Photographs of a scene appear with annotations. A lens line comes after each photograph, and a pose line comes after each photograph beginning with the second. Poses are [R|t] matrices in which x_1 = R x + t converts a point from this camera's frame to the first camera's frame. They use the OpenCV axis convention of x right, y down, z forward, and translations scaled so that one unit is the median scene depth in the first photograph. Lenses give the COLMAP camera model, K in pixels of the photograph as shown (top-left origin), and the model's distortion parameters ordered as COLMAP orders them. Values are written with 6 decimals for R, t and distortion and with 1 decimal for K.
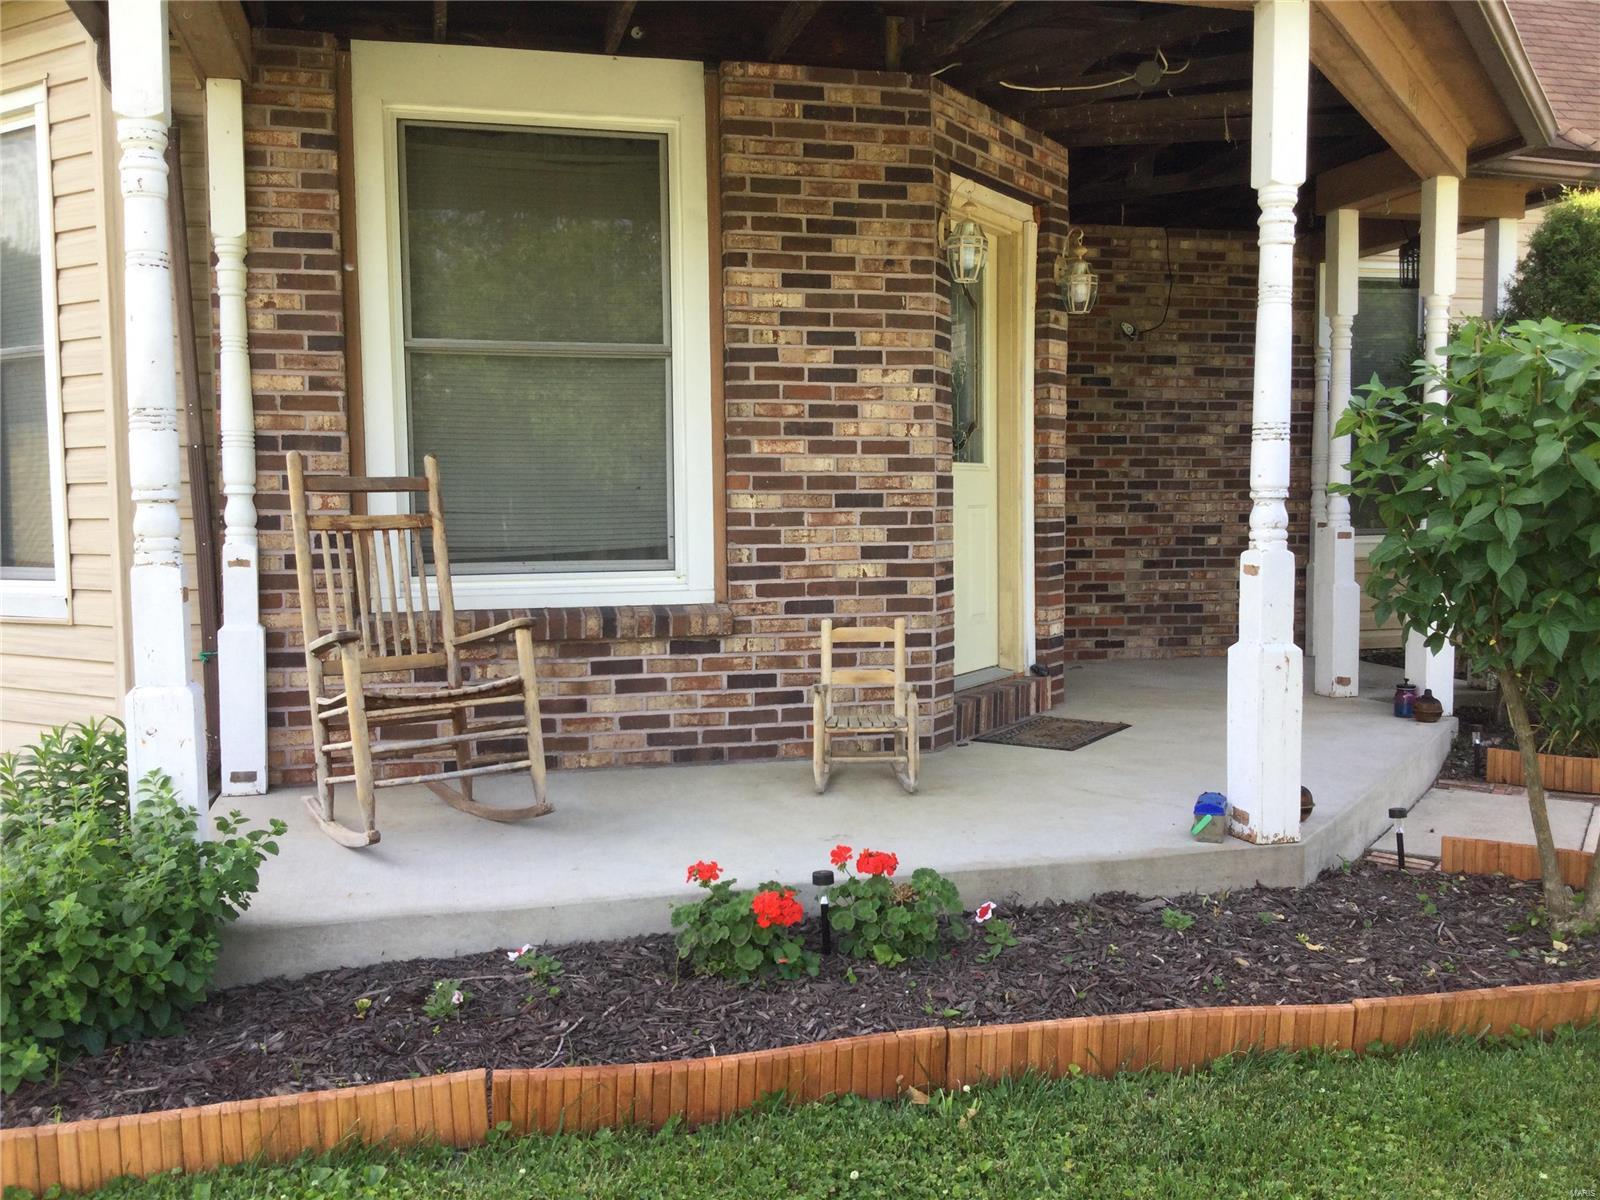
lens RADIAL K [[1464.6, 0, 800.0], [0, 1464.6, 600.0], [0, 0, 1]] dist [0.110555, -0.150120]
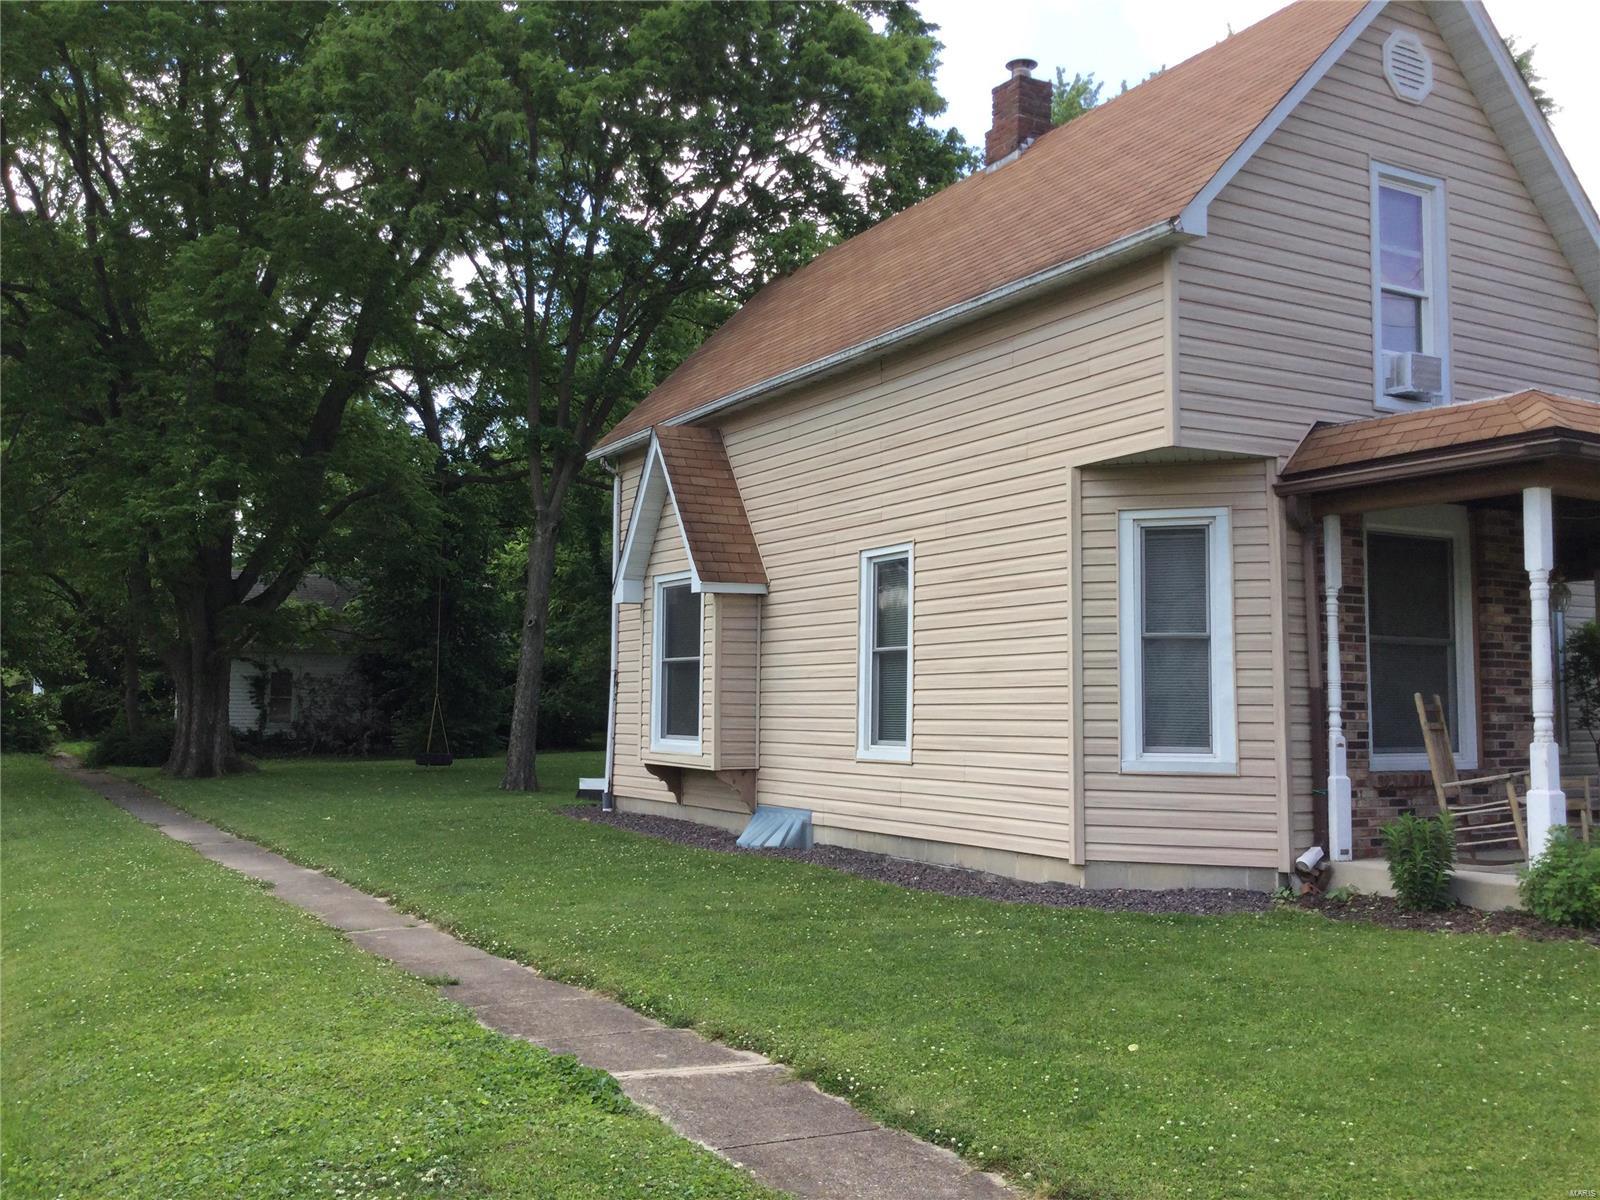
lens RADIAL K [[1439.3, 0, 800.0], [0, 1439.3, 600.0], [0, 0, 1]] dist [0.106165, -0.220764]
pose [[0.962281, 0.036822, 0.269555, -1.485949], [0.001061, 0.990283, -0.139065, 0.048984], [-0.272056, 0.134105, 0.952891, -0.660881]]
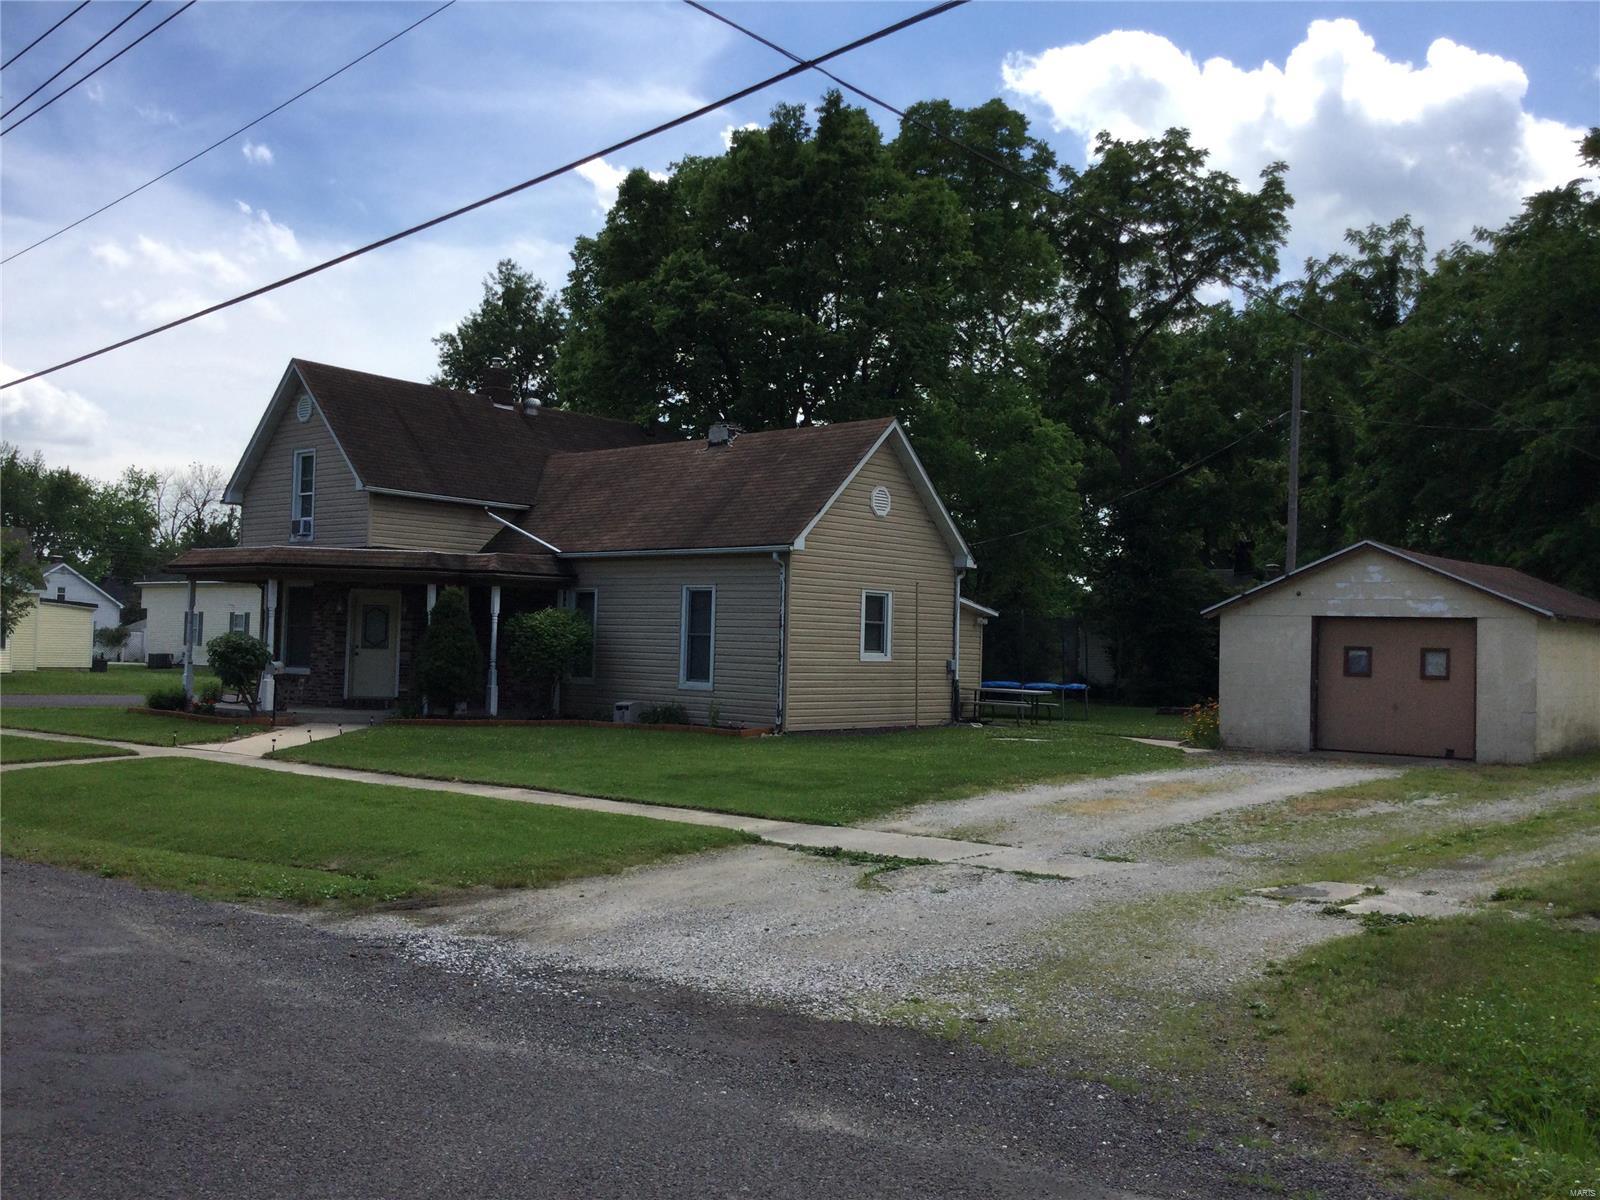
lens RADIAL K [[1439.3, 0, 800.0], [0, 1439.3, 600.0], [0, 0, 1]] dist [0.106165, -0.220764]
pose [[0.572894, -0.001723, -0.819628, 5.155371], [-0.090279, 0.993781, -0.065192, -0.081638], [0.814642, 0.111343, 0.569175, -0.545730]]
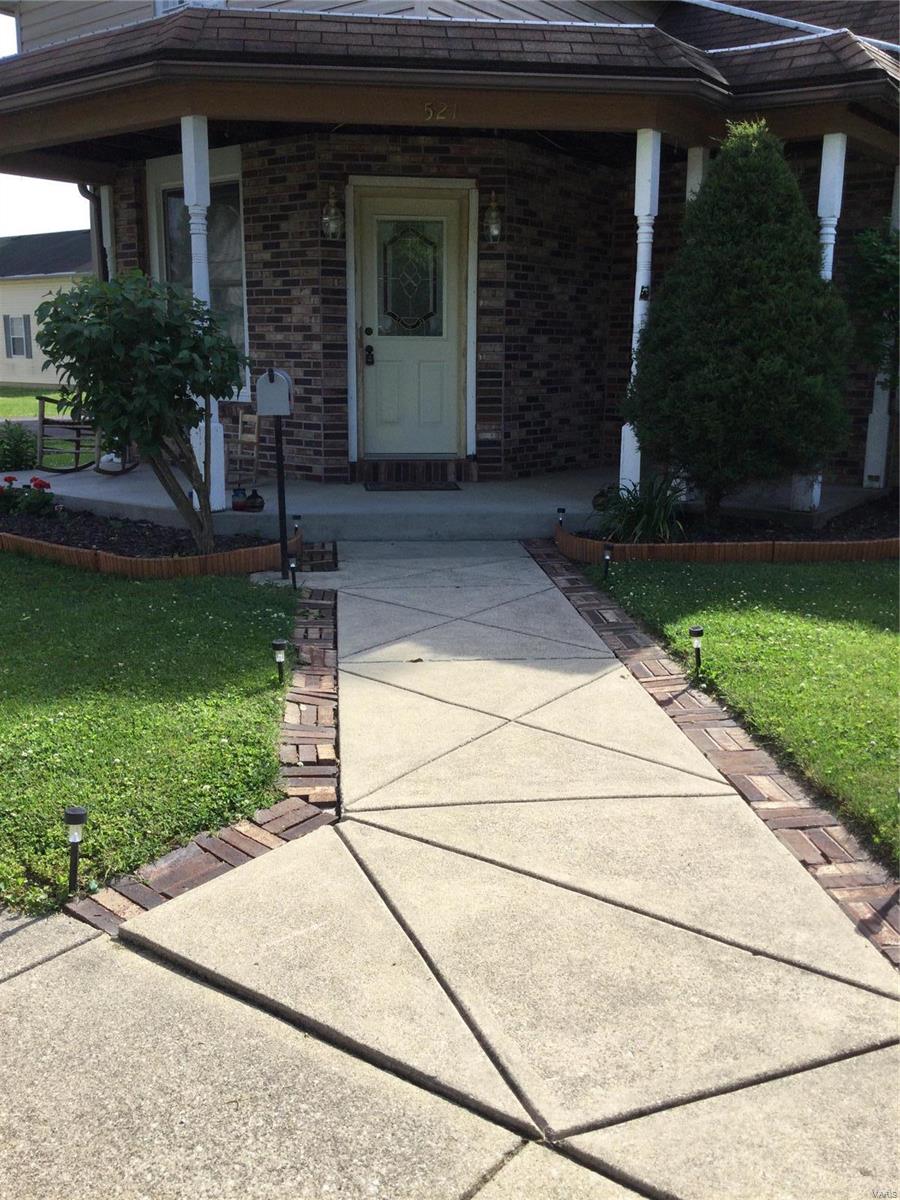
lens RADIAL K [[1079.5, 0, 450.0], [0, 1079.5, 600.0], [0, 0, 1]] dist [0.106165, -0.220764]
pose [[0.625268, 0.183476, -0.758536, 1.410476], [-0.068548, 0.981126, 0.180812, -0.022092], [0.777394, -0.061060, 0.626043, 0.200465]]
